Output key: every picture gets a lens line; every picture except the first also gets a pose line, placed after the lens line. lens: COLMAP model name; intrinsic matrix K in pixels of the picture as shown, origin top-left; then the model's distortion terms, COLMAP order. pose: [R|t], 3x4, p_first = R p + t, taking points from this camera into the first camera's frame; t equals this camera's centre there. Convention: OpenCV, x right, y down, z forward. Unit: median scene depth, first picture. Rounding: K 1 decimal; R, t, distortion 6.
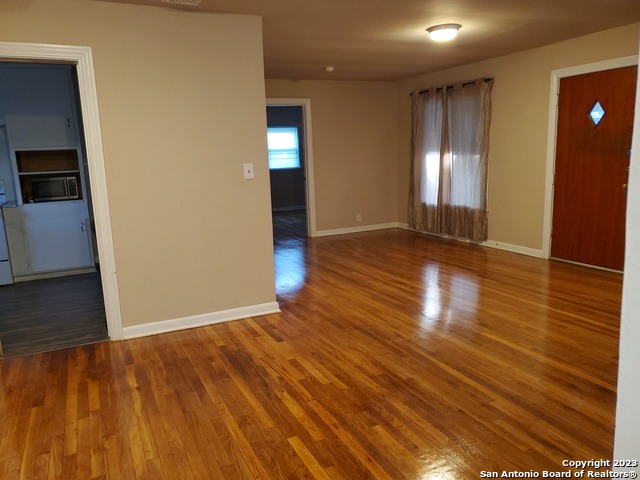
lens RADIAL K [[503.3, 0, 320.0], [0, 503.3, 240.0], [0, 0, 1]] dist [0.005942, -0.003984]
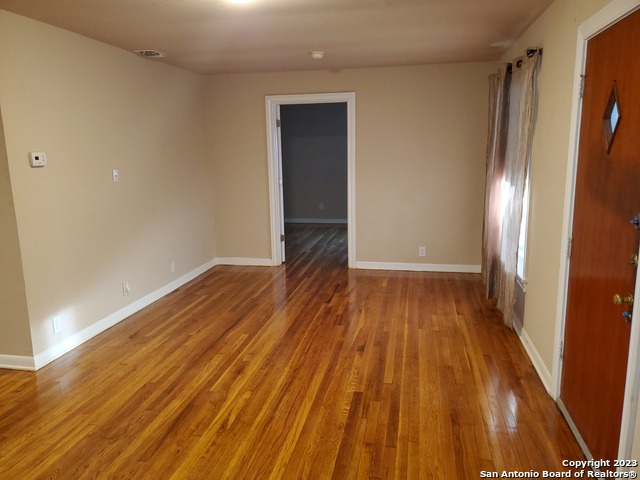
lens RADIAL K [[503.3, 0, 320.0], [0, 503.3, 240.0], [0, 0, 1]] dist [0.005942, -0.003984]
pose [[0.807104, 0.129351, -0.576066, 0.618164], [-0.117991, 0.991361, 0.057290, -0.141087], [0.578499, 0.021732, 0.815393, 0.510410]]
